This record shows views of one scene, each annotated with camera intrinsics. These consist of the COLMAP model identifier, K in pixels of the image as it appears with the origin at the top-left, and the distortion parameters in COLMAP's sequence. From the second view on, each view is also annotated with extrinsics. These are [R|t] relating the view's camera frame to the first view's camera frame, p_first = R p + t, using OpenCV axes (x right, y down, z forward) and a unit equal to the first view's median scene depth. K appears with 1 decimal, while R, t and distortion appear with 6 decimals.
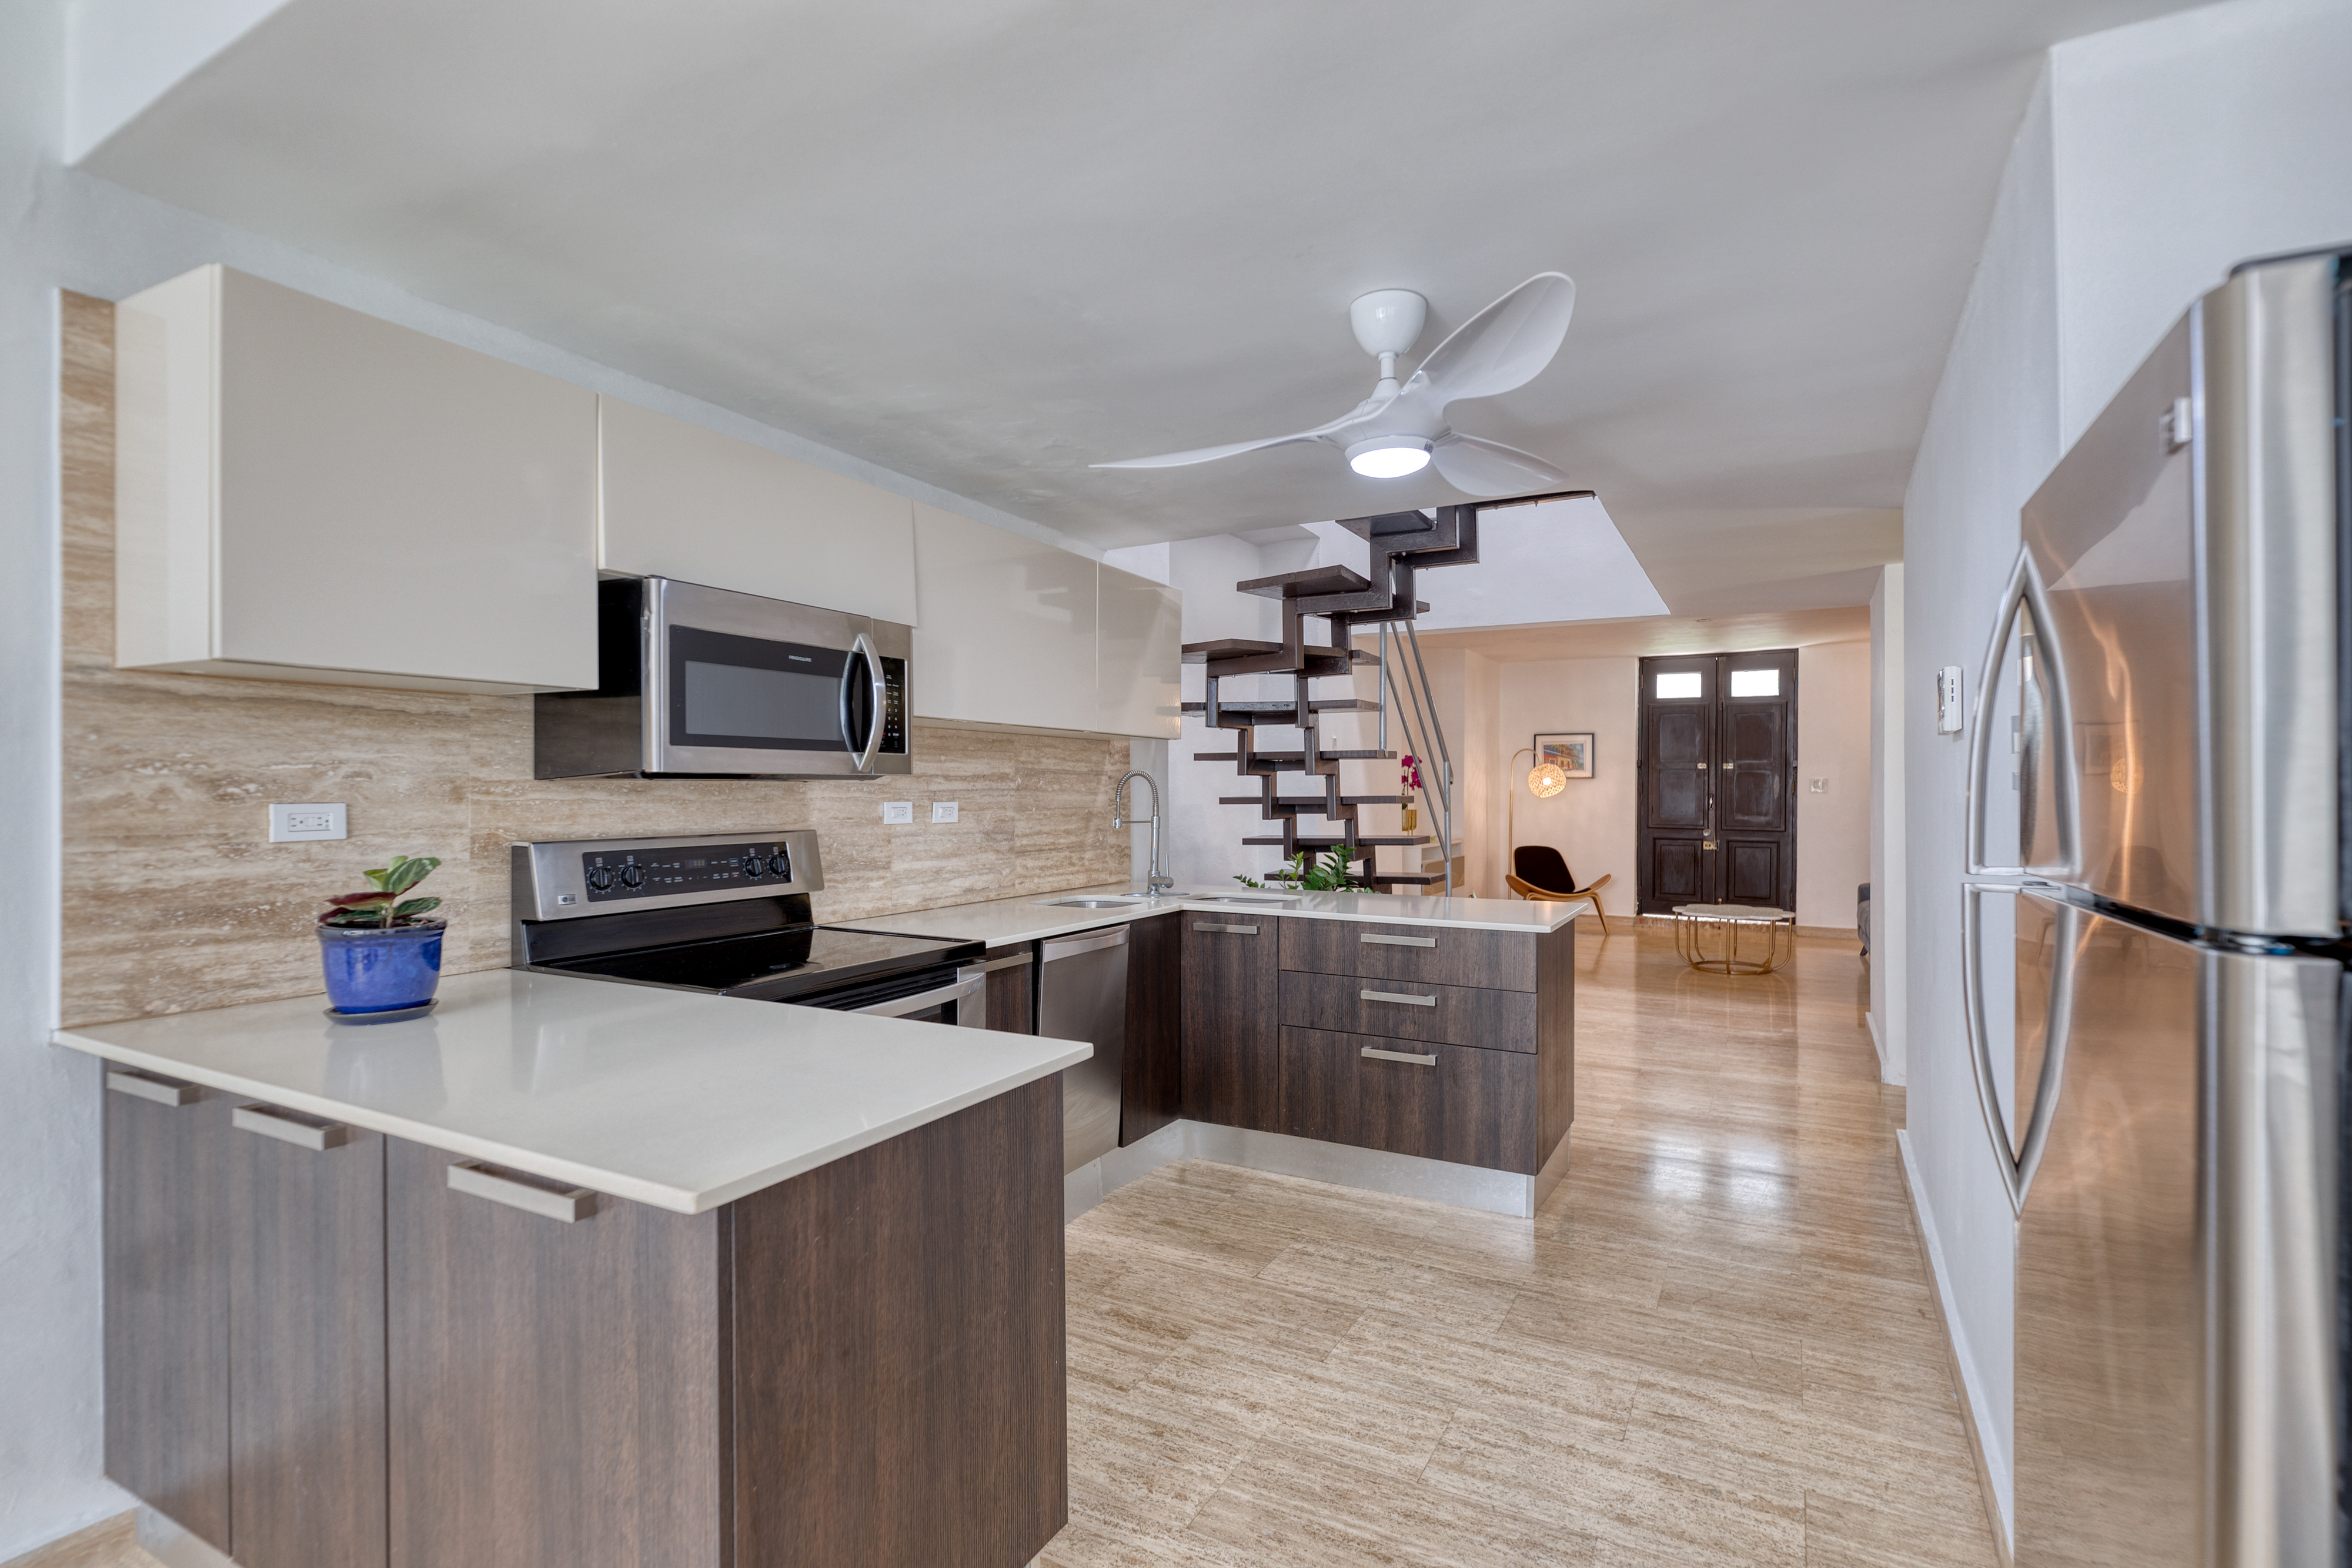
lens RADIAL K [[1100.6, 0, 1167.5], [0, 1100.6, 776.4], [0, 0, 1]] dist [-0.000820, 0.000419]
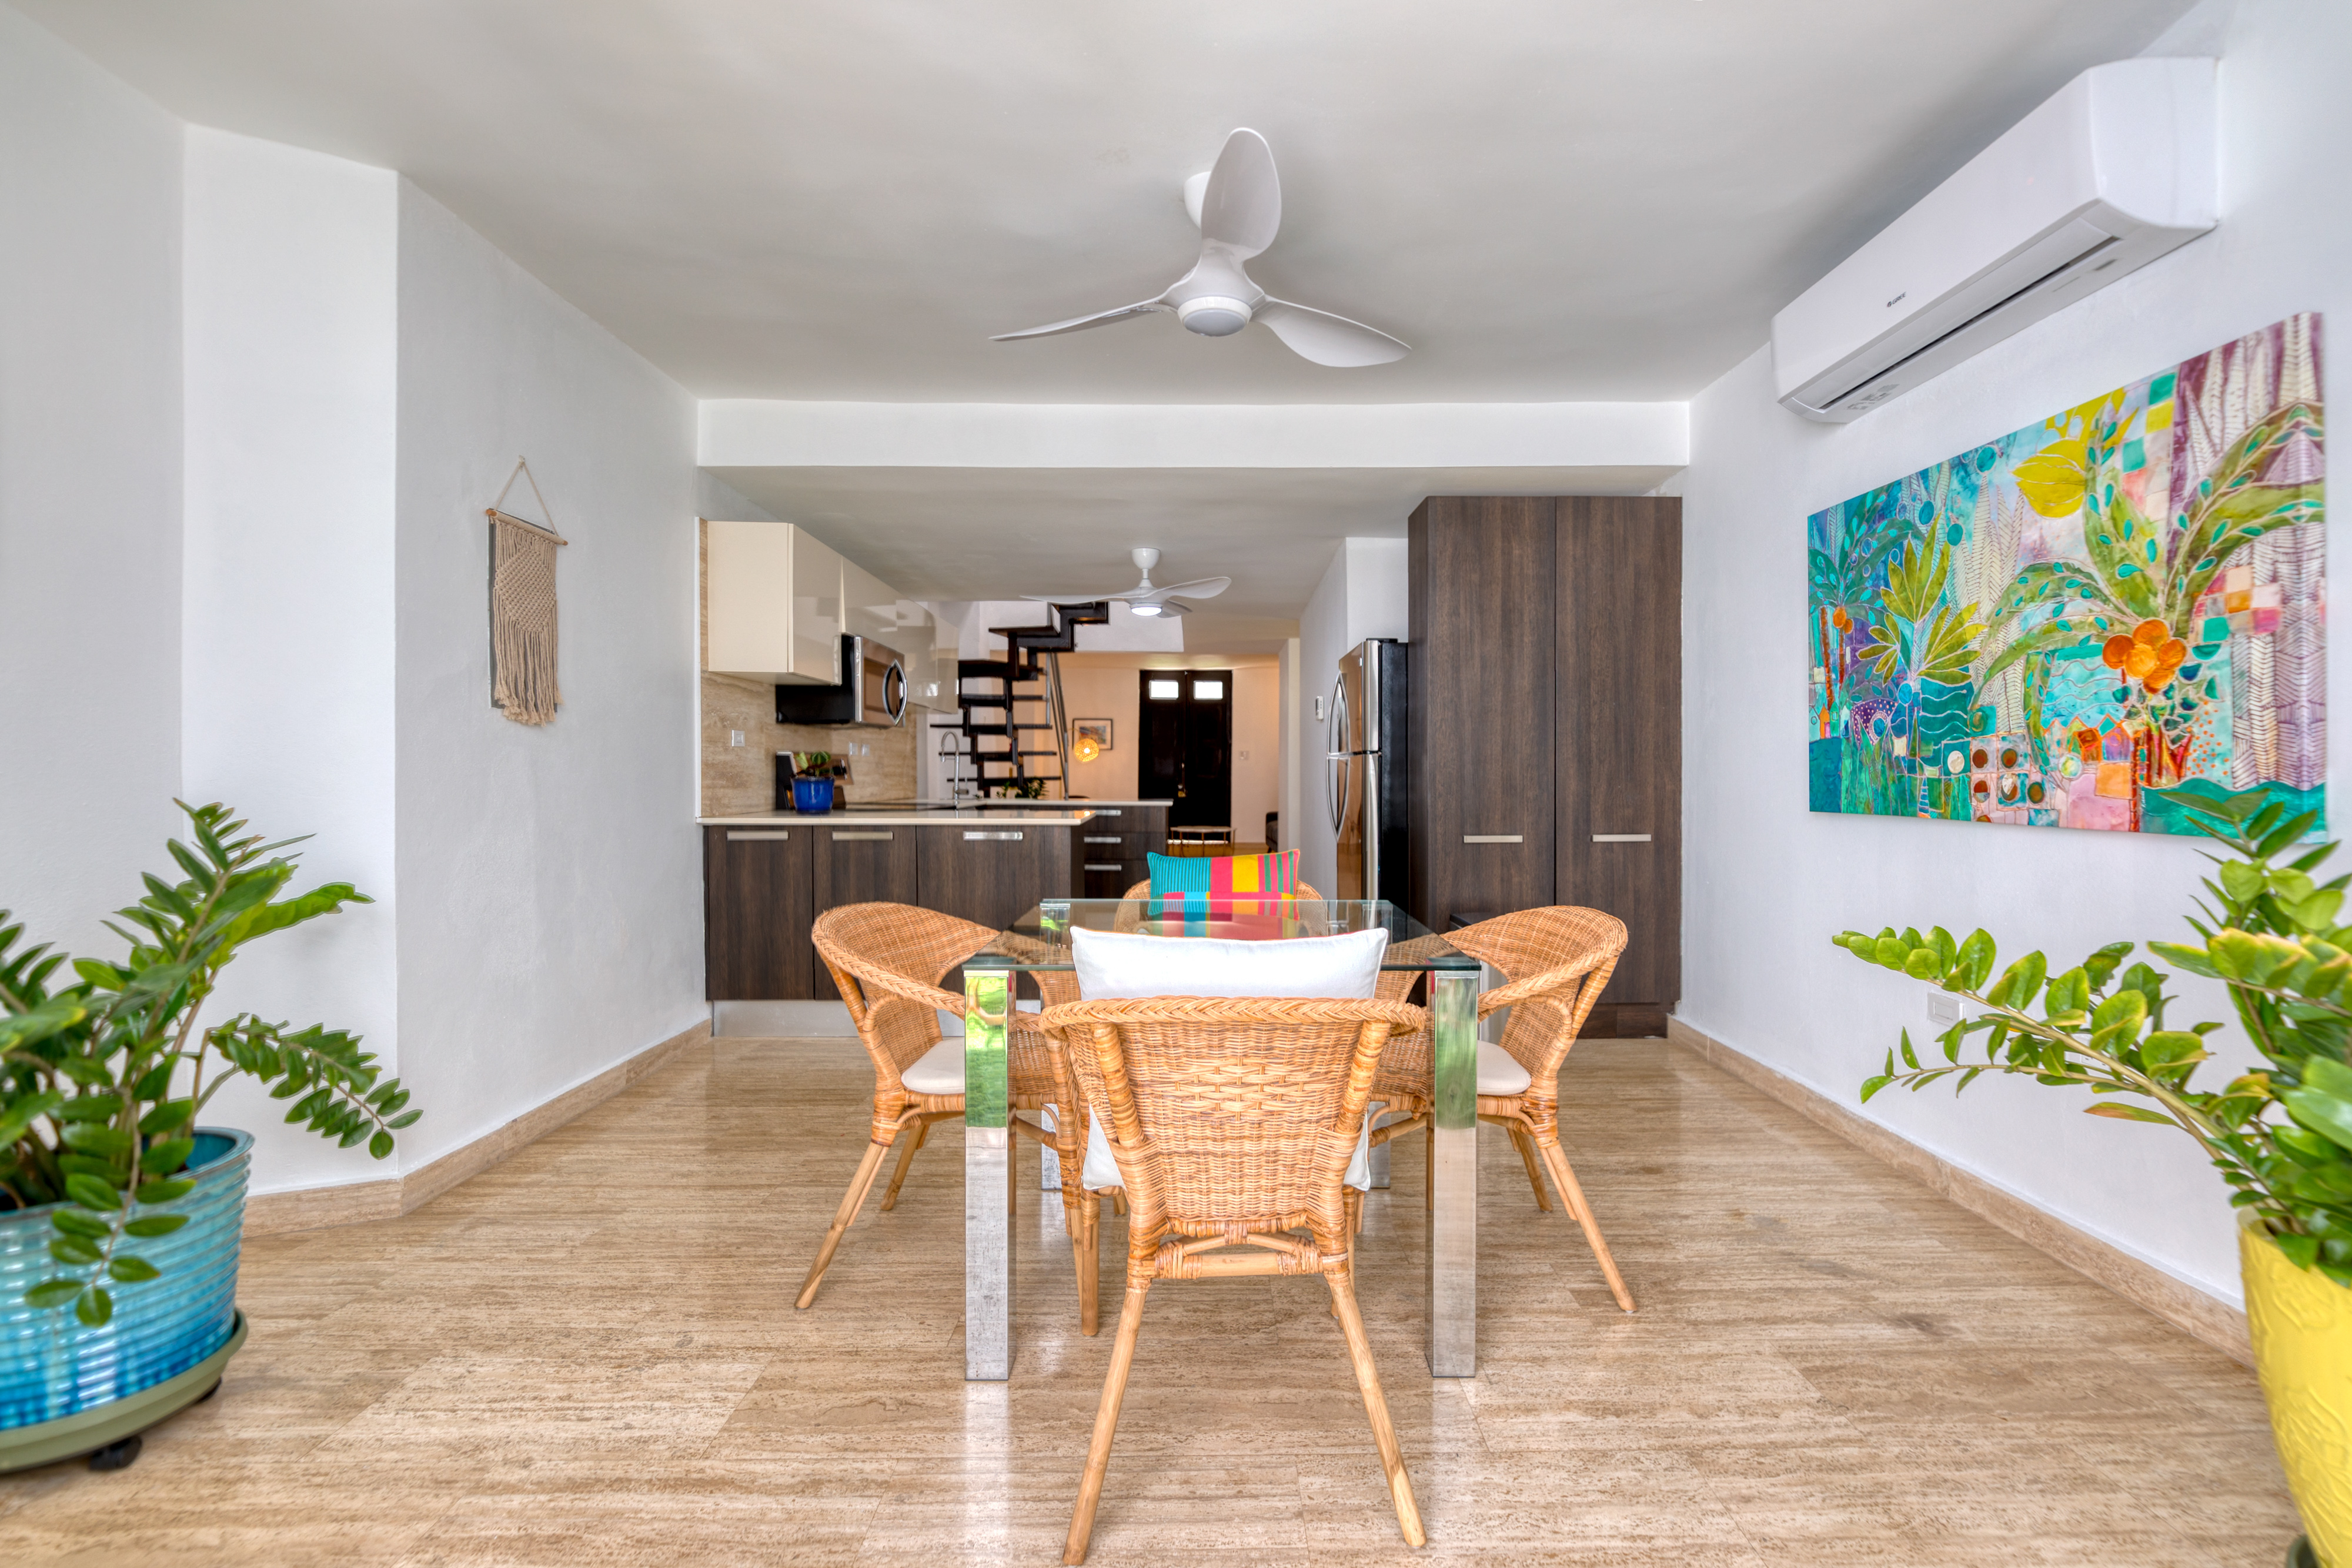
lens RADIAL K [[968.4, 0, 1183.1], [0, 968.4, 742.3], [0, 0, 1]] dist [0.000638, -0.000051]
pose [[0.879347, 0.014882, 0.475948, -0.372216], [-0.008598, 0.999845, -0.015377, 0.028447], [-0.476103, 0.009429, 0.879339, -0.487096]]
